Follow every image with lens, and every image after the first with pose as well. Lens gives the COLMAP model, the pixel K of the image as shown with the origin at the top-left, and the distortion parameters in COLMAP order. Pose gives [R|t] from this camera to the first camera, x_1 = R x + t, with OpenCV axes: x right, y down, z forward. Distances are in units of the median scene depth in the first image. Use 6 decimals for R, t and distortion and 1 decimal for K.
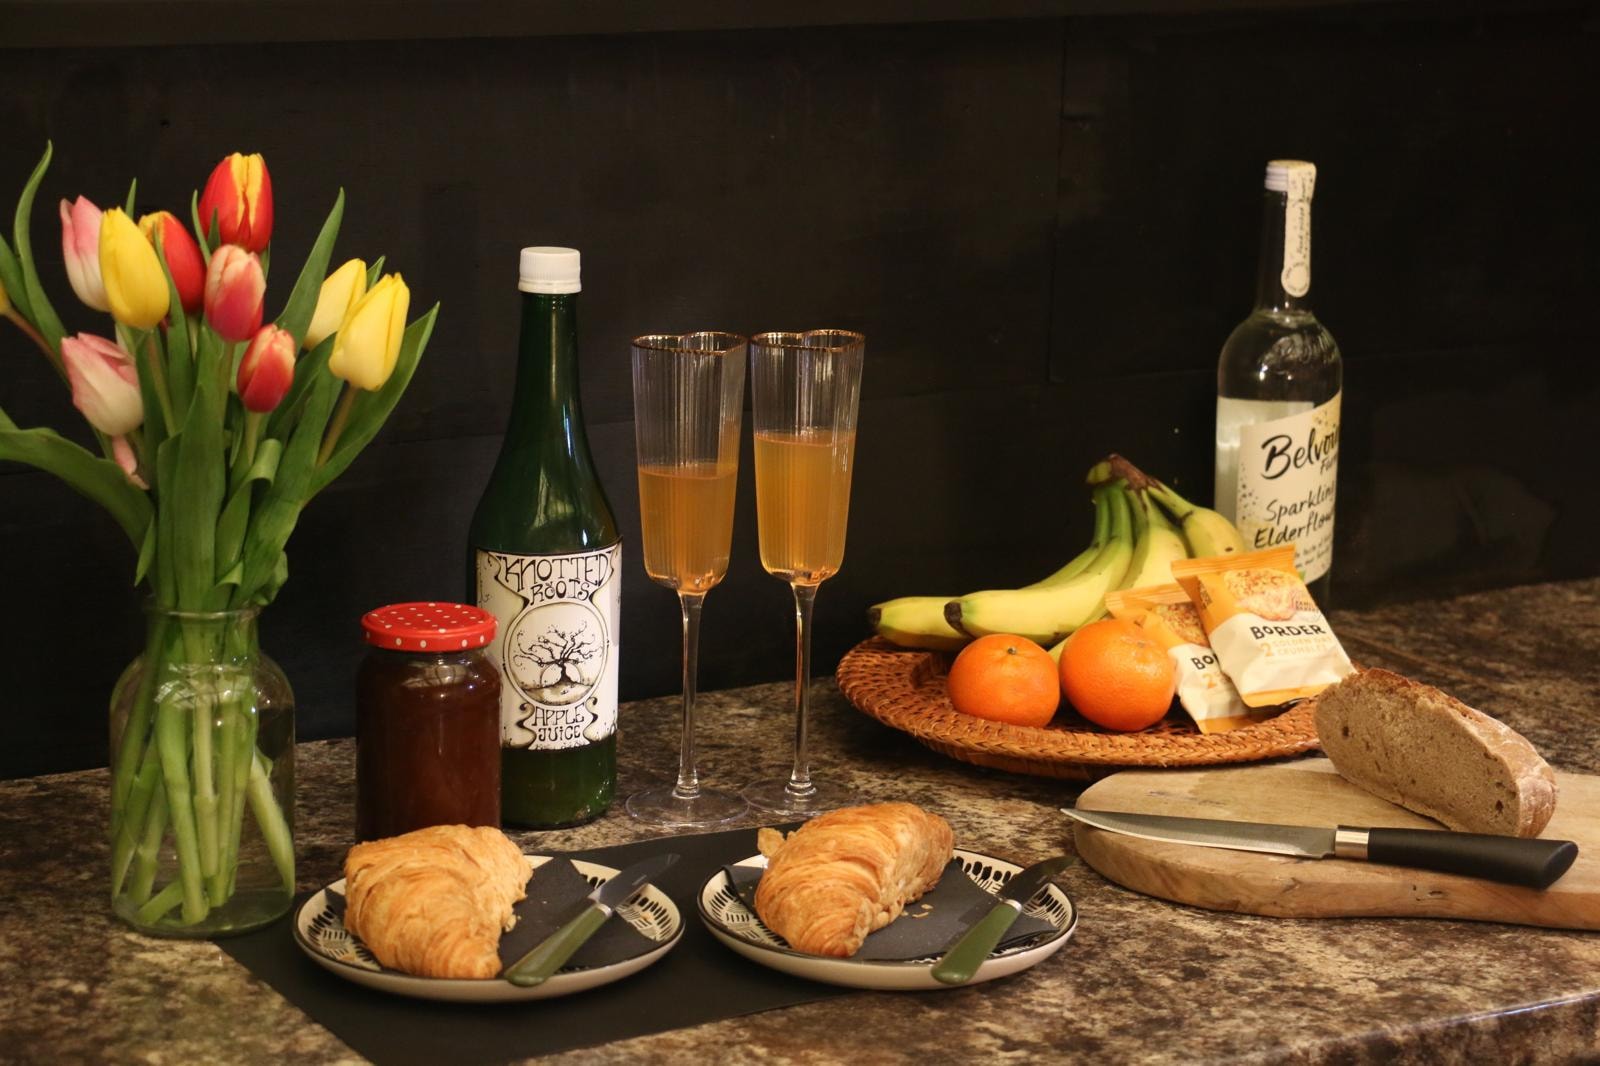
lens RADIAL K [[3228.3, 0, 799.8], [0, 3228.3, 533.1], [0, 0, 1]] dist [0.151235, 0.000000]
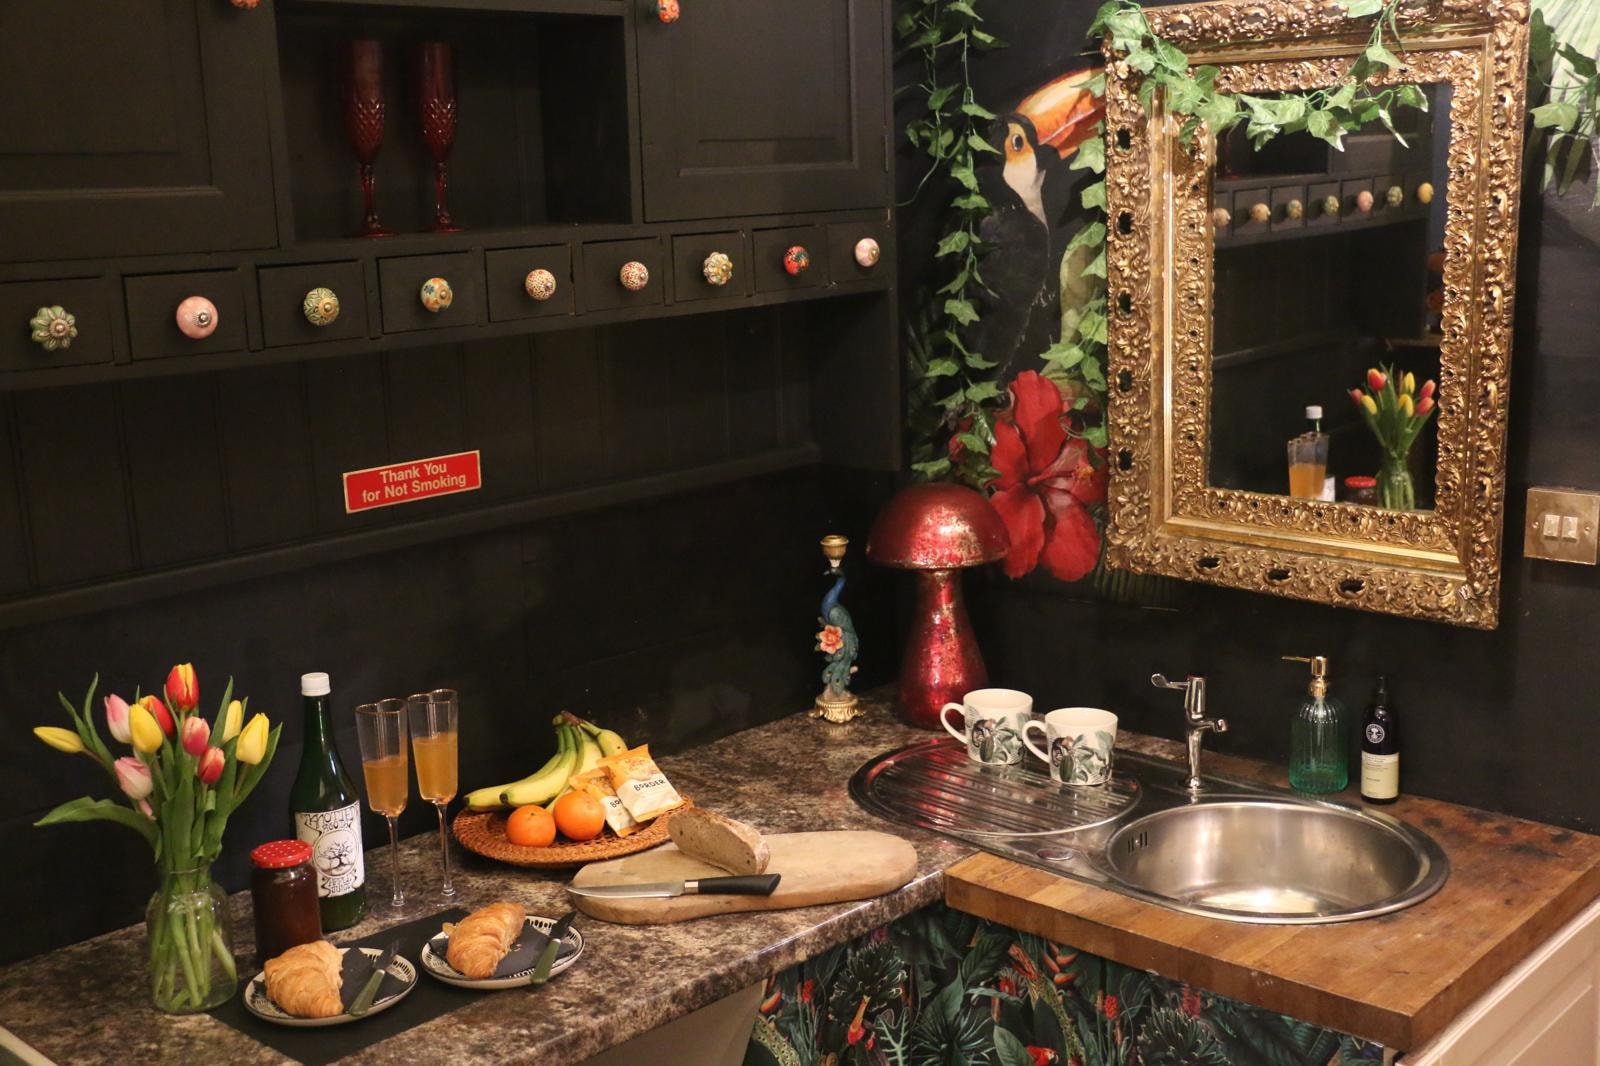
lens RADIAL K [[1801.9, 0, 802.8], [0, 1801.9, 531.3], [0, 0, 1]] dist [-0.004660, 0.000000]
pose [[0.958638, -0.102219, 0.265639, -0.079819], [0.109699, 0.993874, -0.013435, -0.142871], [-0.262639, 0.042020, 0.963979, -0.324110]]
